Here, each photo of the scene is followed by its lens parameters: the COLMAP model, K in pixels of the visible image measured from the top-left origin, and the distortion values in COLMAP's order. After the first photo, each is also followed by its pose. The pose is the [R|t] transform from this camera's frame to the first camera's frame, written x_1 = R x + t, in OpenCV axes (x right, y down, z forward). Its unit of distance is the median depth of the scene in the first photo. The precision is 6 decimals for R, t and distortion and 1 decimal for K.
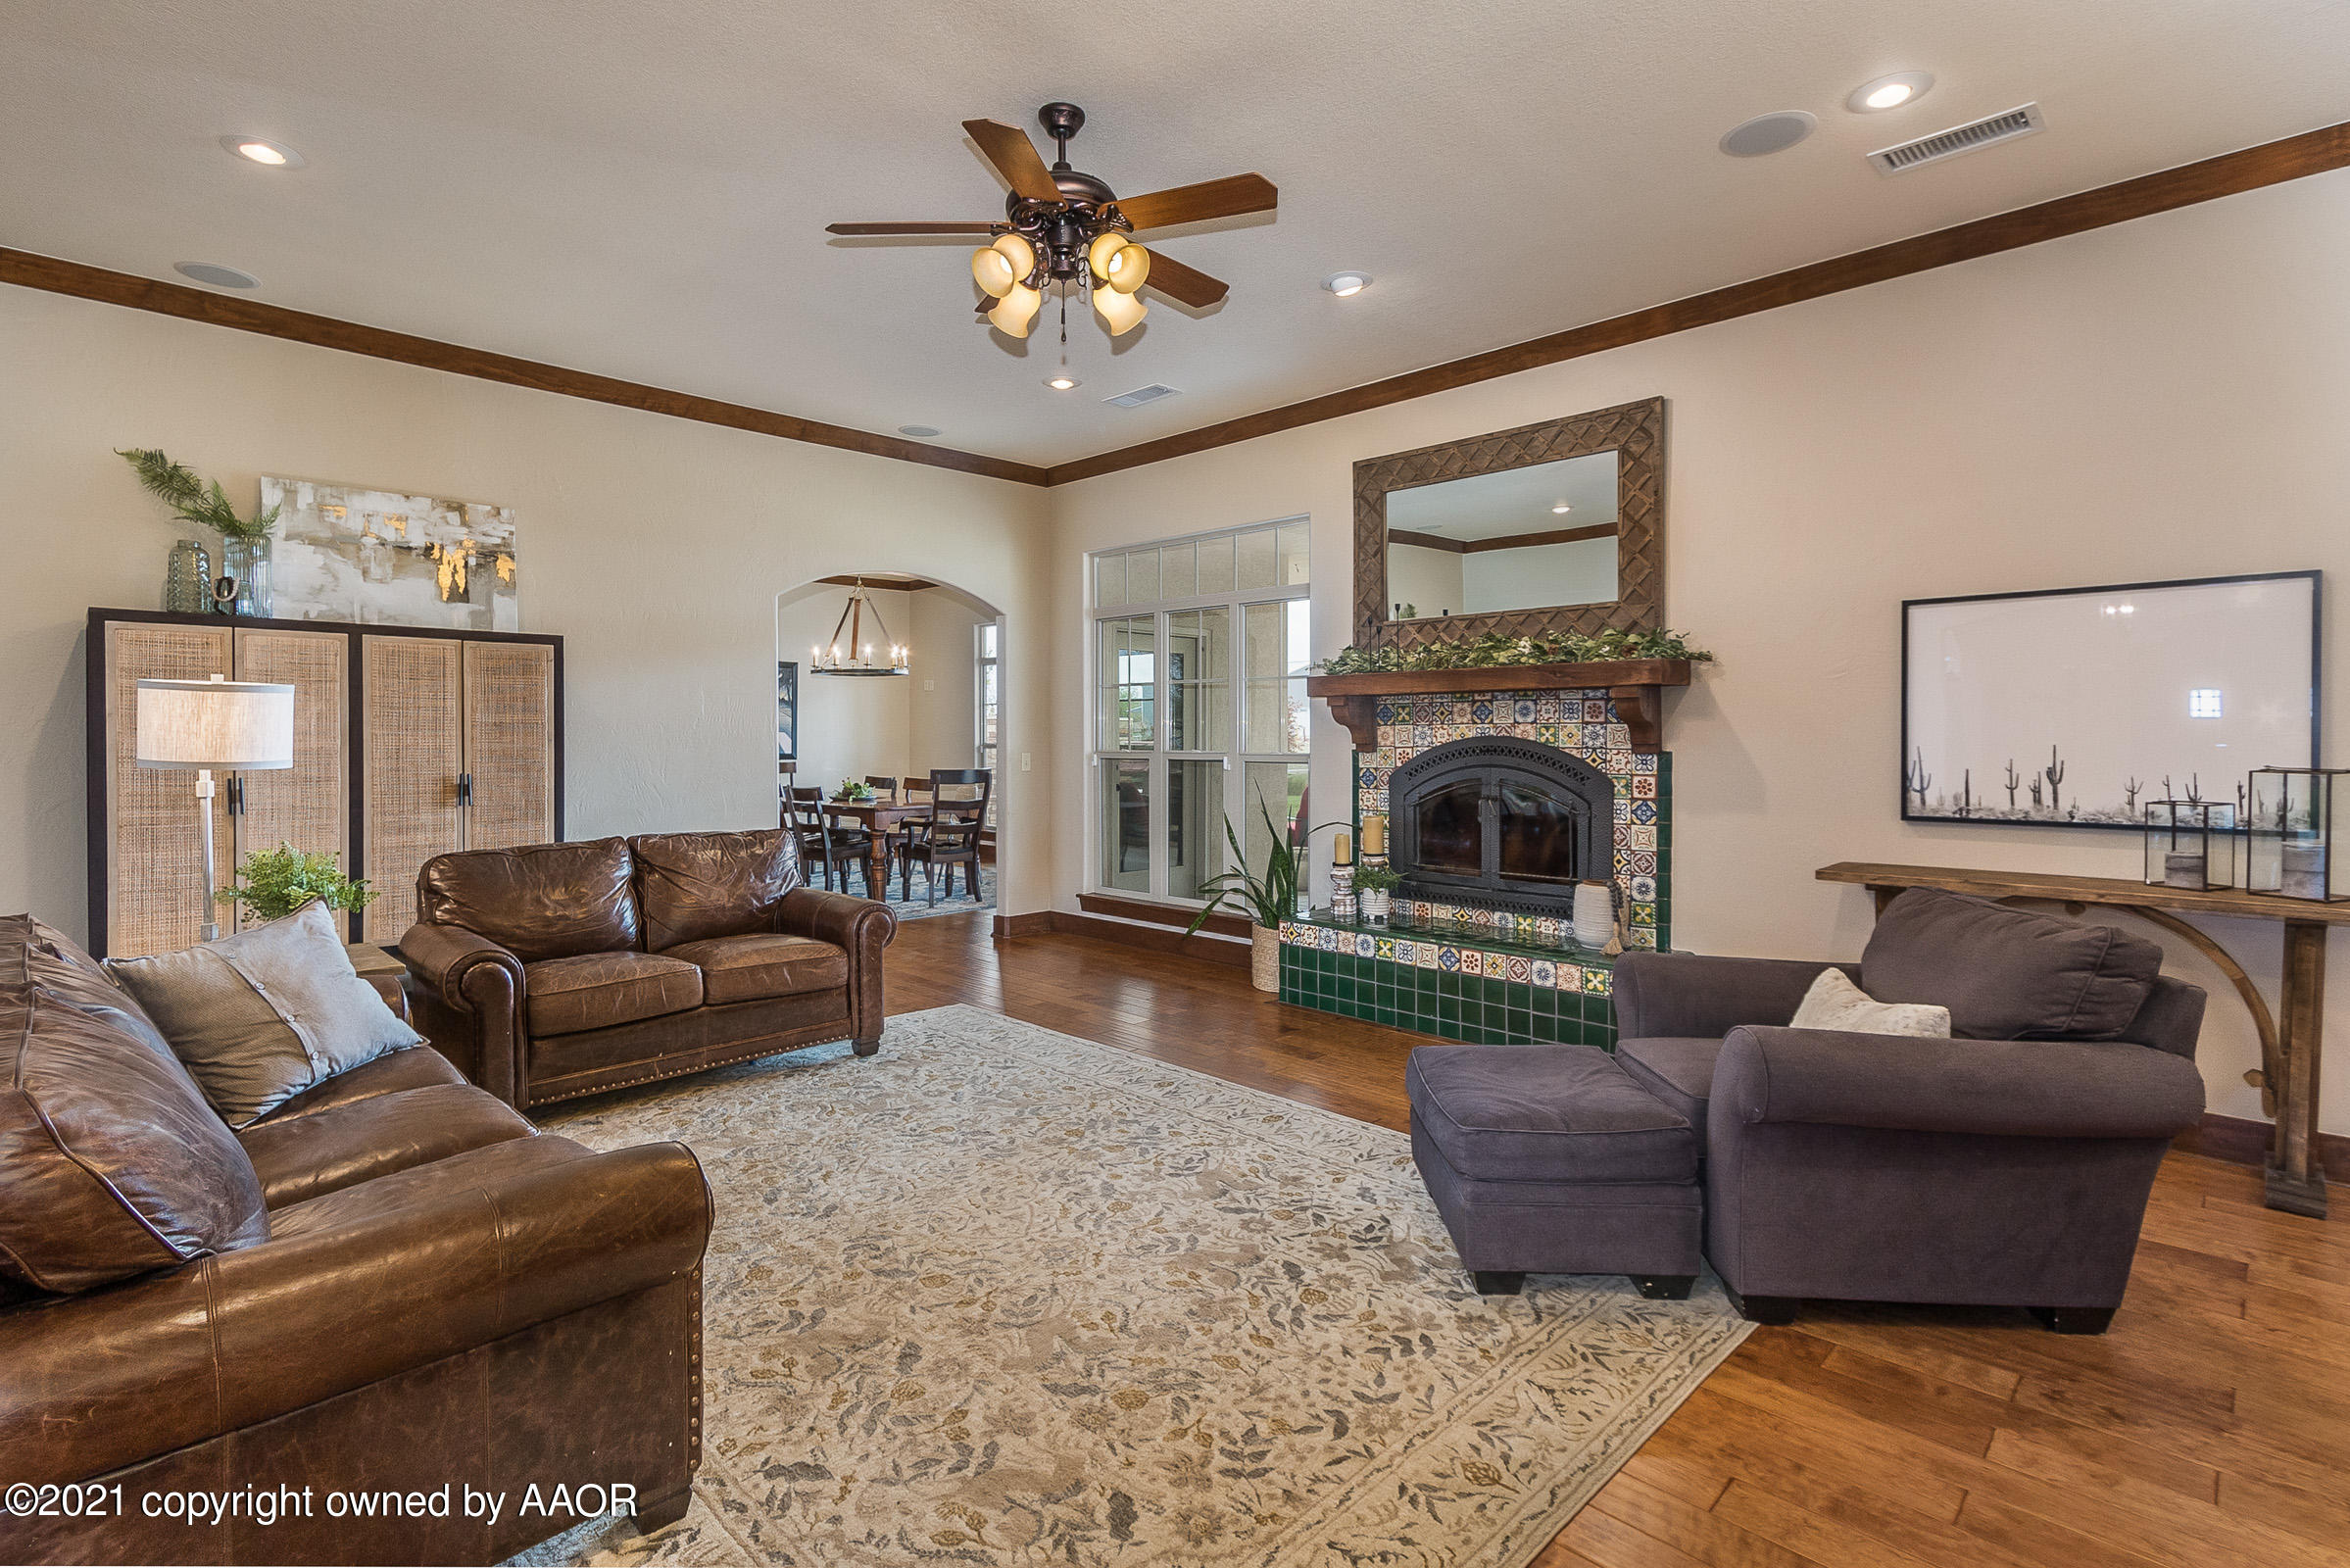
lens RADIAL K [[1129.5, 0, 1222.4], [0, 1129.5, 731.0], [0, 0, 1]] dist [-0.002211, -0.000244]
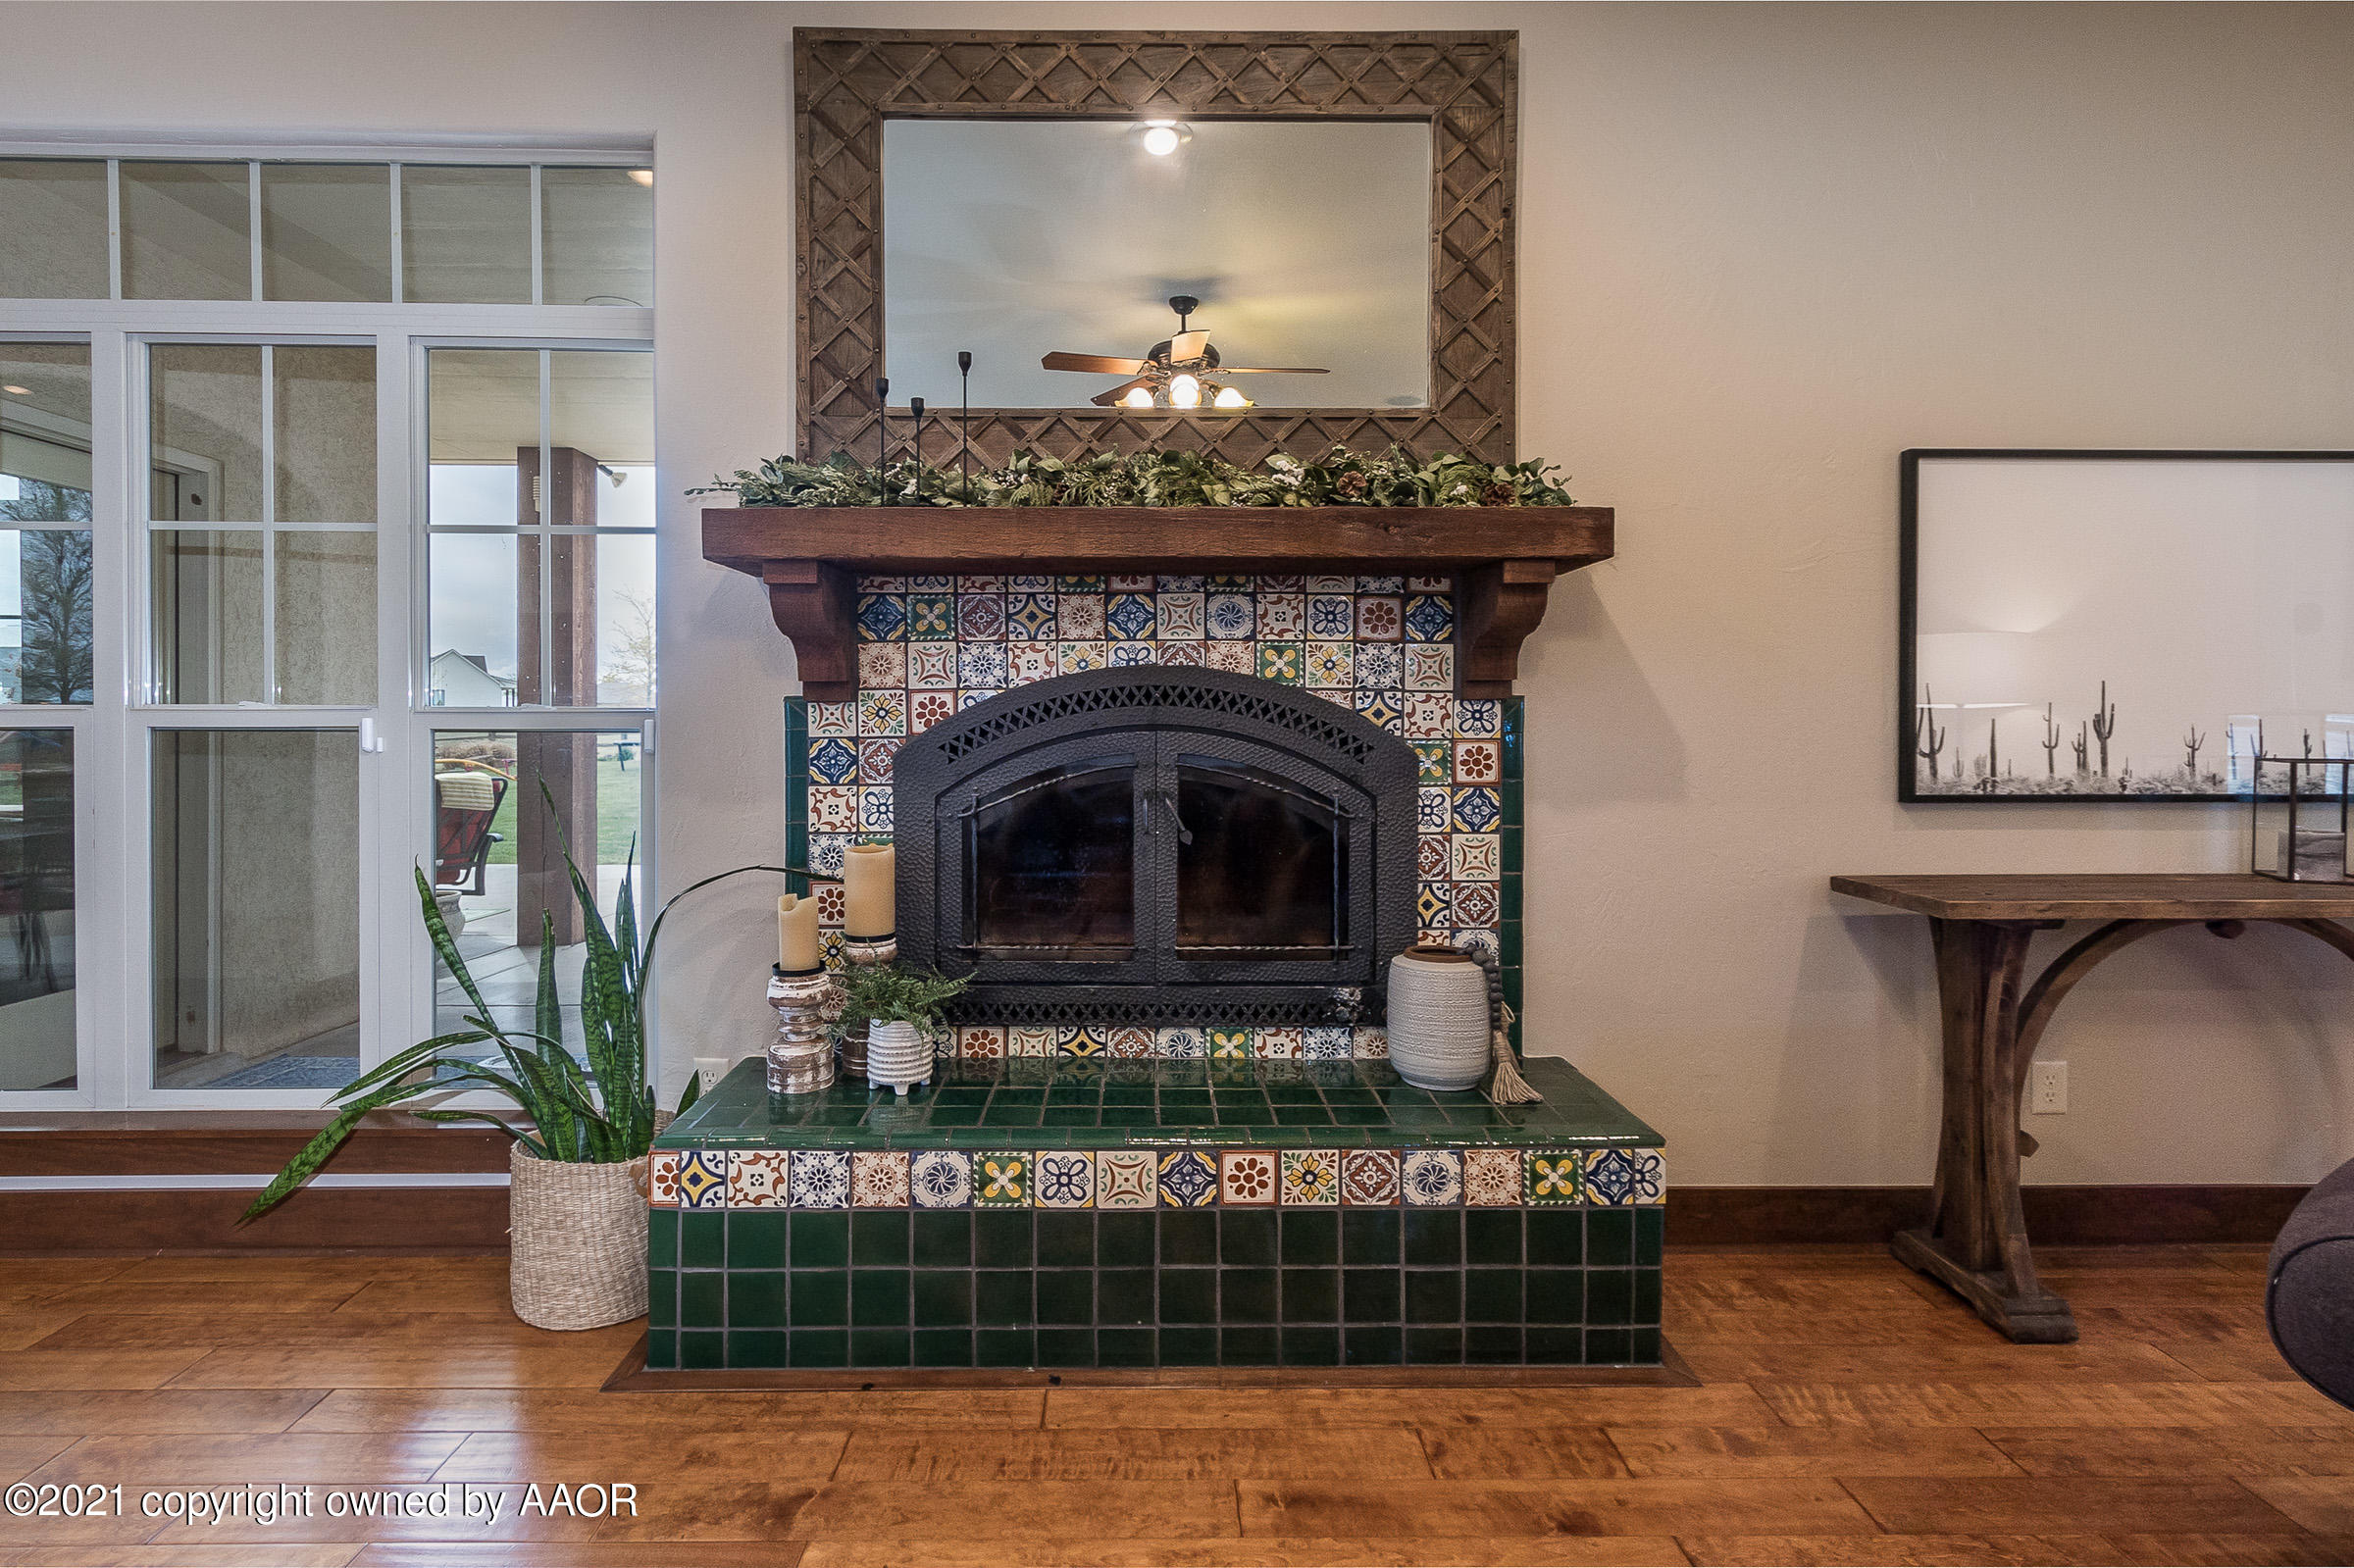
lens RADIAL K [[1131.2, 0, 1224.5], [0, 1131.2, 730.9], [0, 0, 1]] dist [-0.002211, -0.000244]
pose [[0.710629, -0.001733, 0.703565, -0.084398], [-0.005078, 0.999958, 0.007592, 0.029953], [-0.703549, -0.008968, 0.710590, 0.671012]]
